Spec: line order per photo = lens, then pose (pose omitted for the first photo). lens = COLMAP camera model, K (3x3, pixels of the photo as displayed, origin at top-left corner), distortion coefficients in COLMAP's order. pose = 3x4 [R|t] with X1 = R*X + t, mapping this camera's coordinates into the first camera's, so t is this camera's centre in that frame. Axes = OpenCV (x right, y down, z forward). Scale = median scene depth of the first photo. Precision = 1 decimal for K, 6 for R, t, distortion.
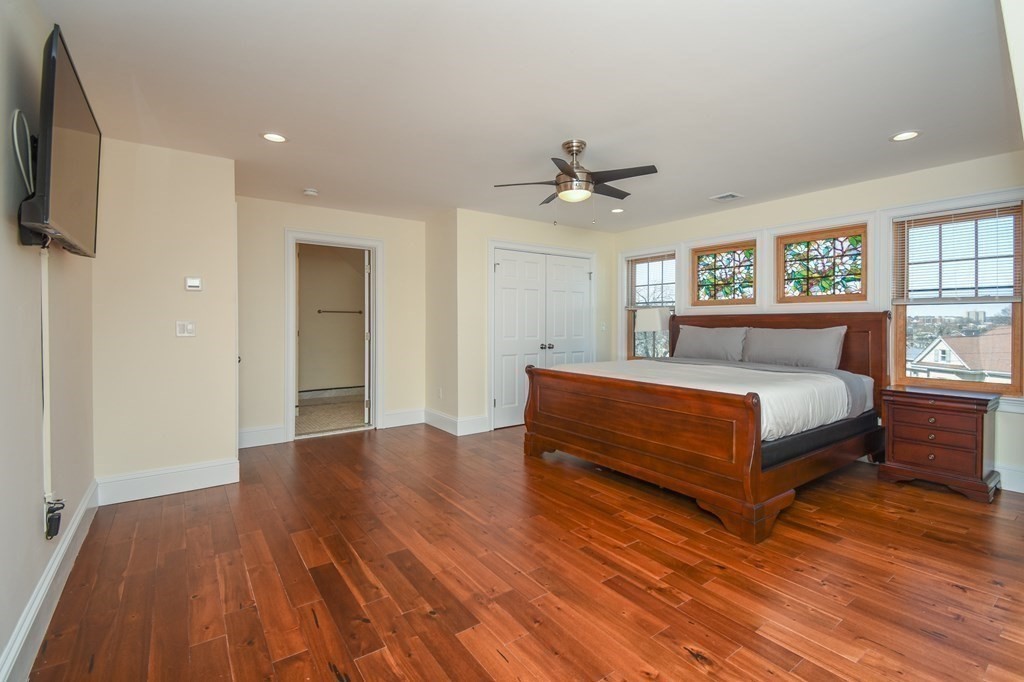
lens RADIAL K [[469.5, 0, 521.5], [0, 469.5, 332.4], [0, 0, 1]] dist [0.026226, -0.000301]
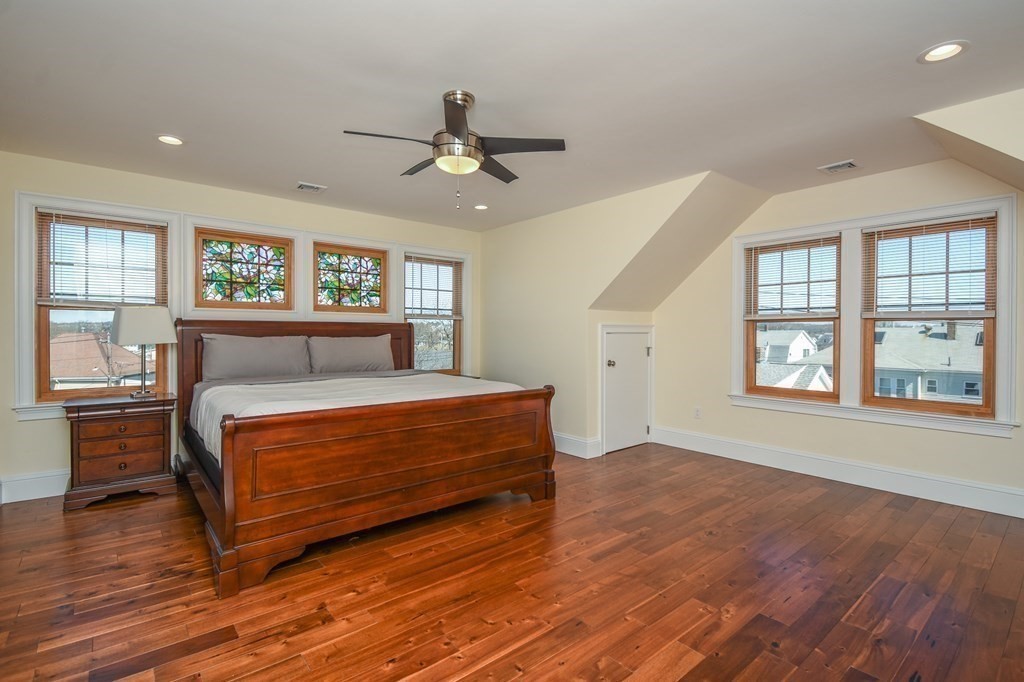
lens RADIAL K [[469.5, 0, 521.5], [0, 469.5, 332.4], [0, 0, 1]] dist [0.026226, -0.000301]
pose [[-0.062289, -0.004183, 0.998049, -0.410716], [0.015056, 0.999873, 0.005131, -0.014381], [-0.997945, 0.015346, -0.062218, 0.577464]]
